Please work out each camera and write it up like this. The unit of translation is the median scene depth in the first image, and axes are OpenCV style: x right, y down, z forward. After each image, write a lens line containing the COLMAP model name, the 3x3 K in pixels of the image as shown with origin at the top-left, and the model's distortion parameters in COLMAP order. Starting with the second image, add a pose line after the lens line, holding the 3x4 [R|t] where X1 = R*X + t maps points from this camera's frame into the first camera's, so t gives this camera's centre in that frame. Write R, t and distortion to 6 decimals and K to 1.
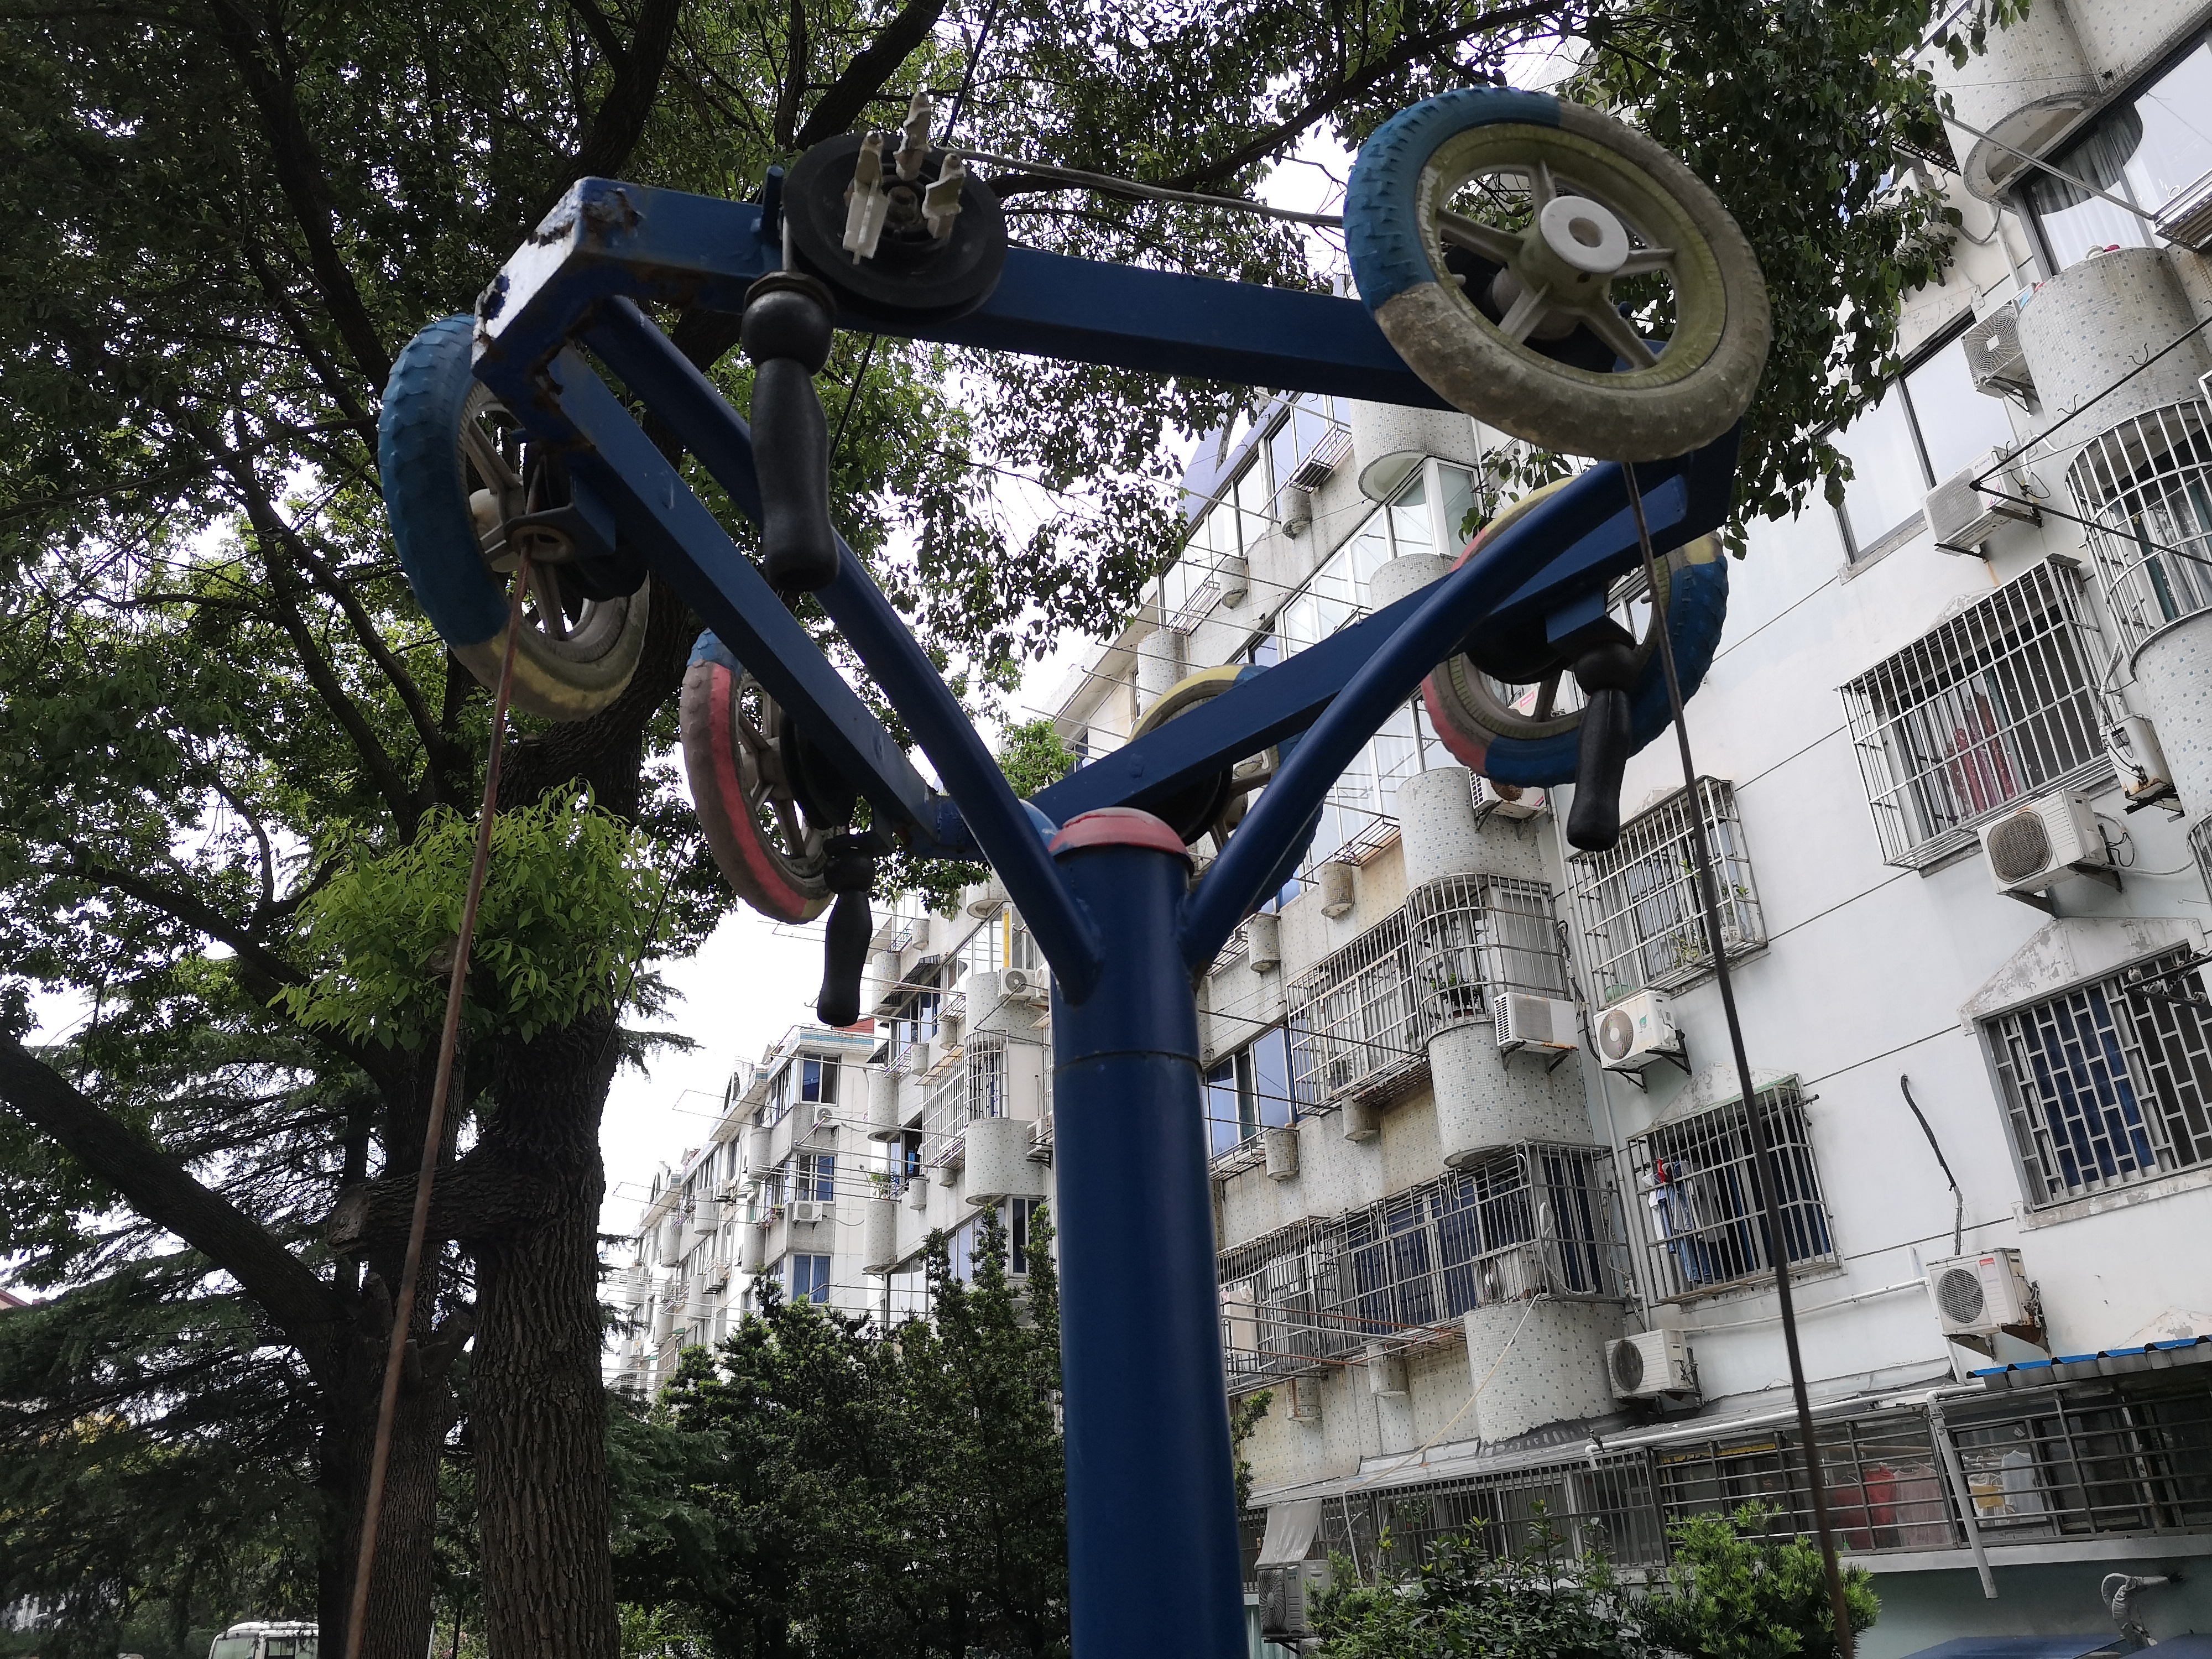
lens RADIAL K [[1638.9, 0, 1120.2], [0, 1638.9, 828.9], [0, 0, 1]] dist [0.075508, -0.083686]
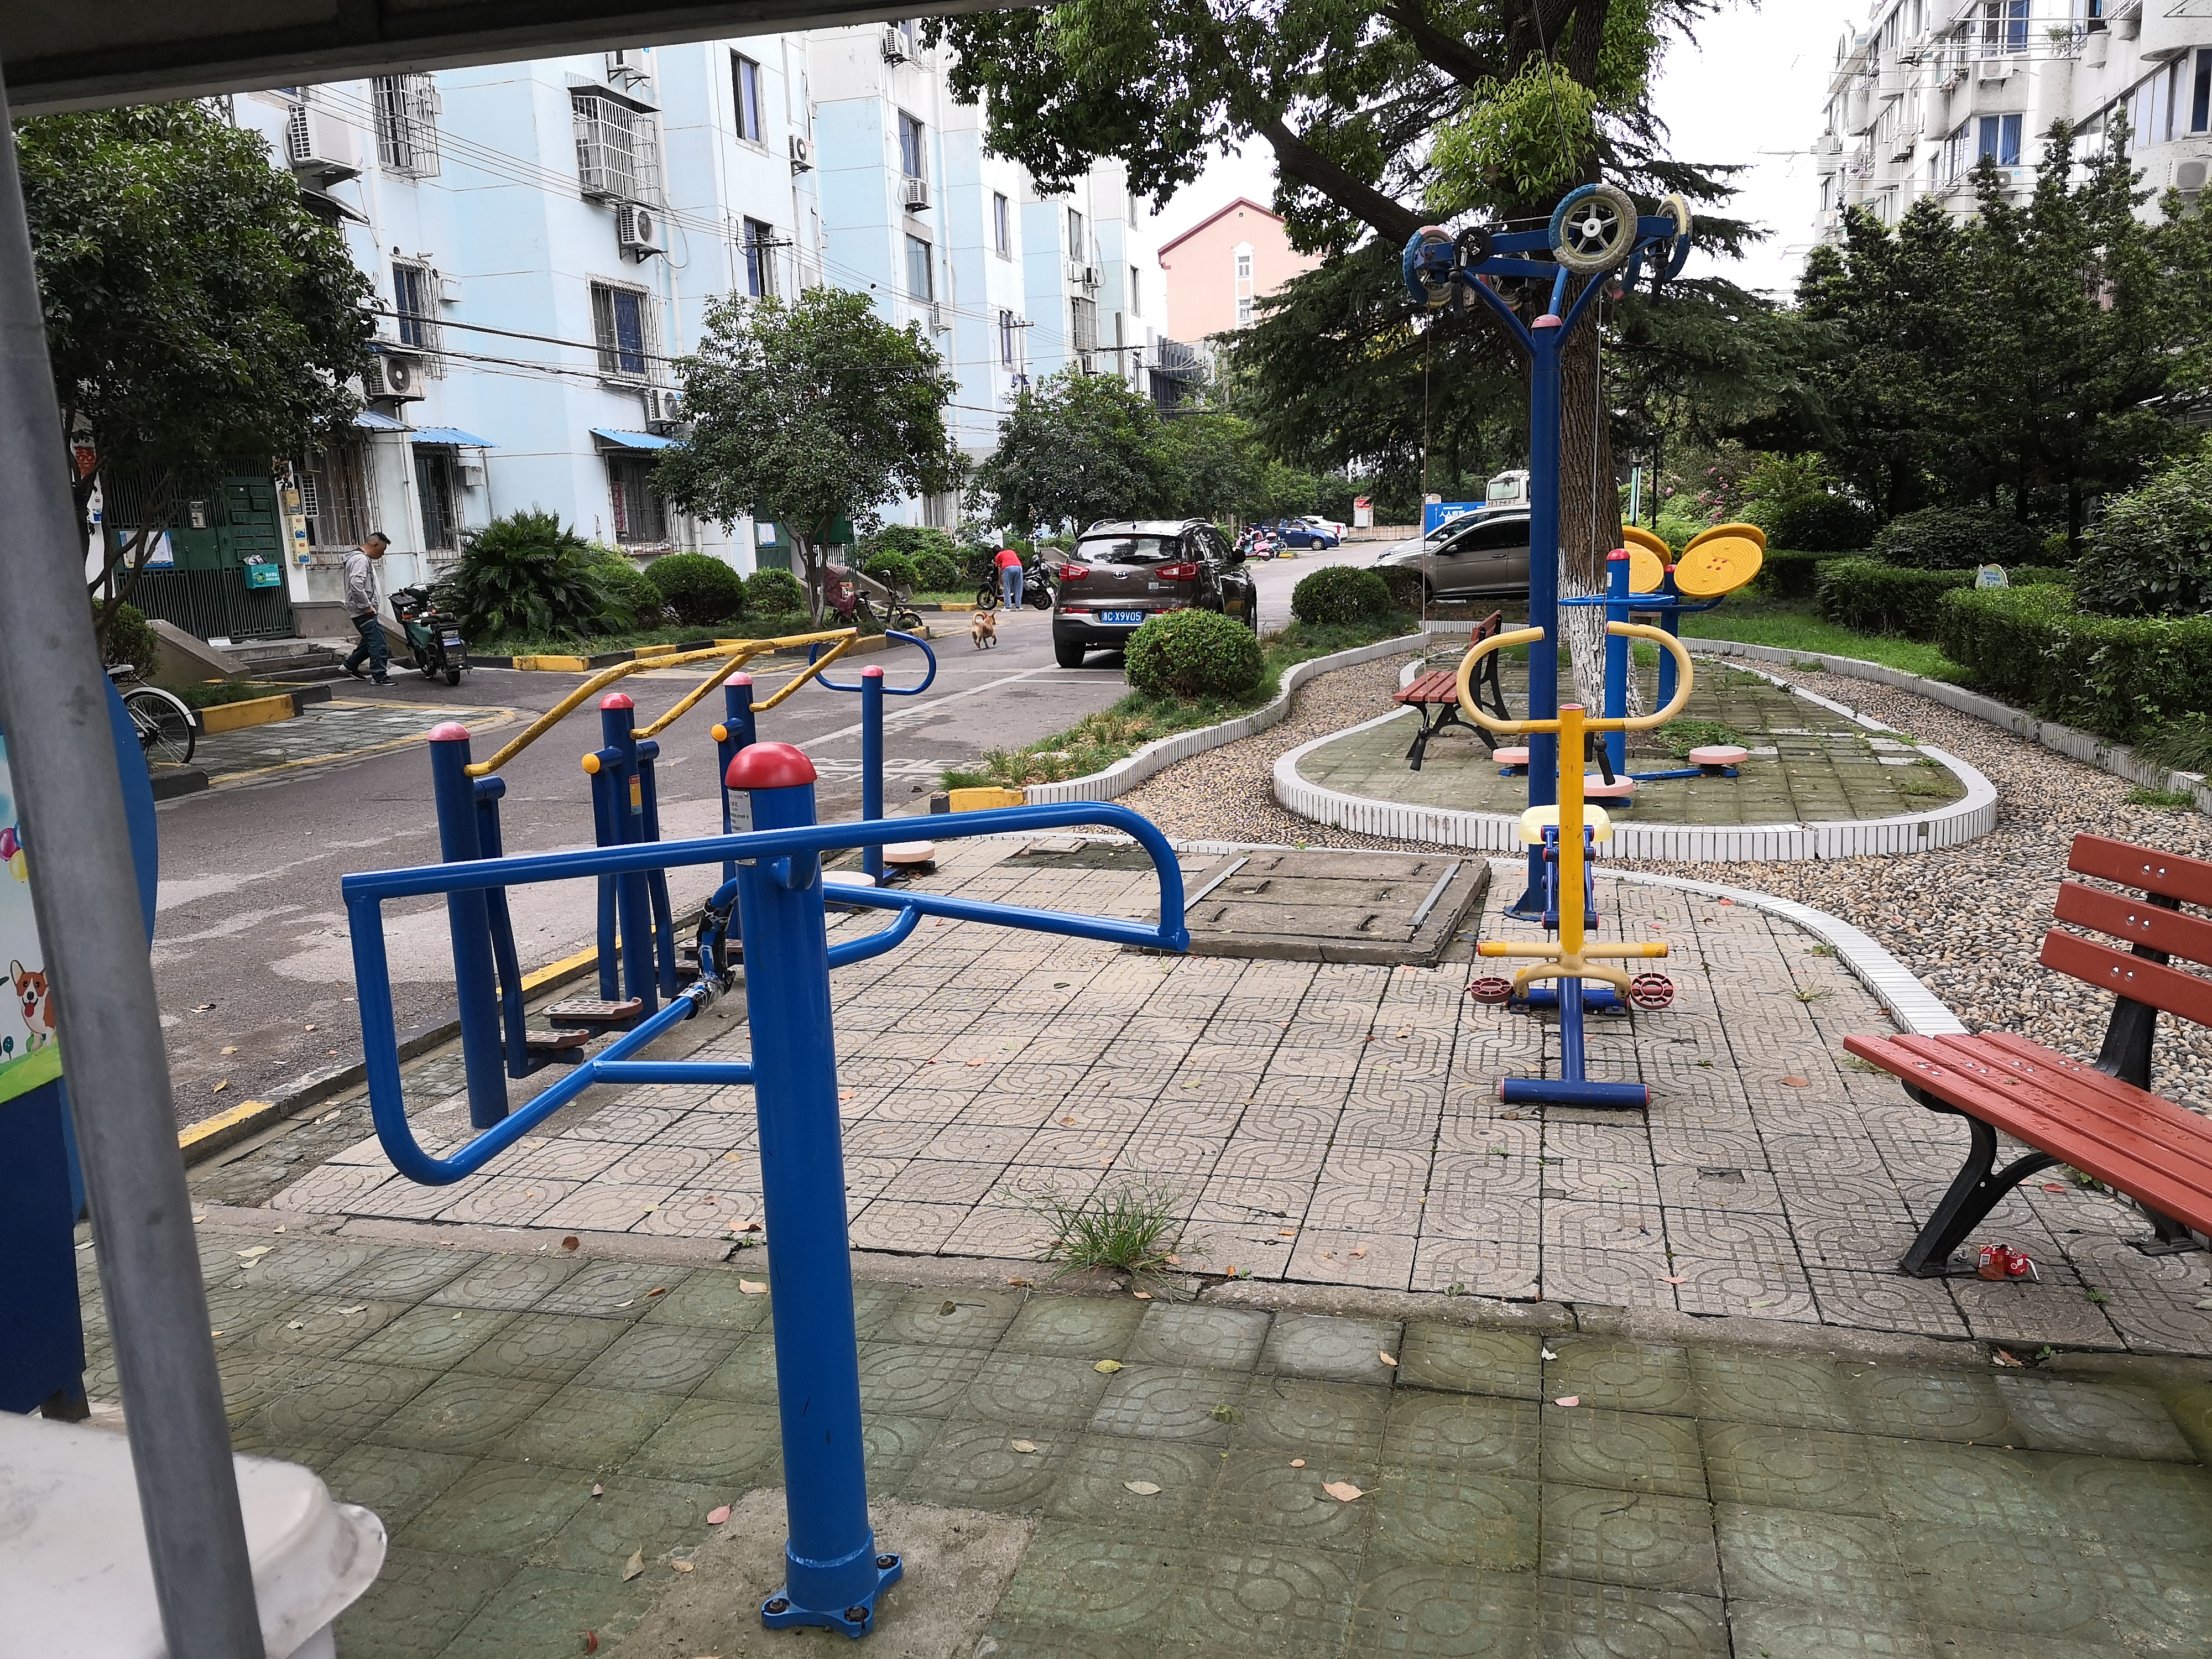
lens RADIAL K [[1638.9, 0, 1120.2], [0, 1638.9, 828.9], [0, 0, 1]] dist [0.075508, -0.083686]
pose [[0.781412, 0.132056, -0.609882, 0.055035], [0.268546, 0.811052, 0.519689, -0.041433], [0.563274, -0.569873, 0.598303, -0.088673]]
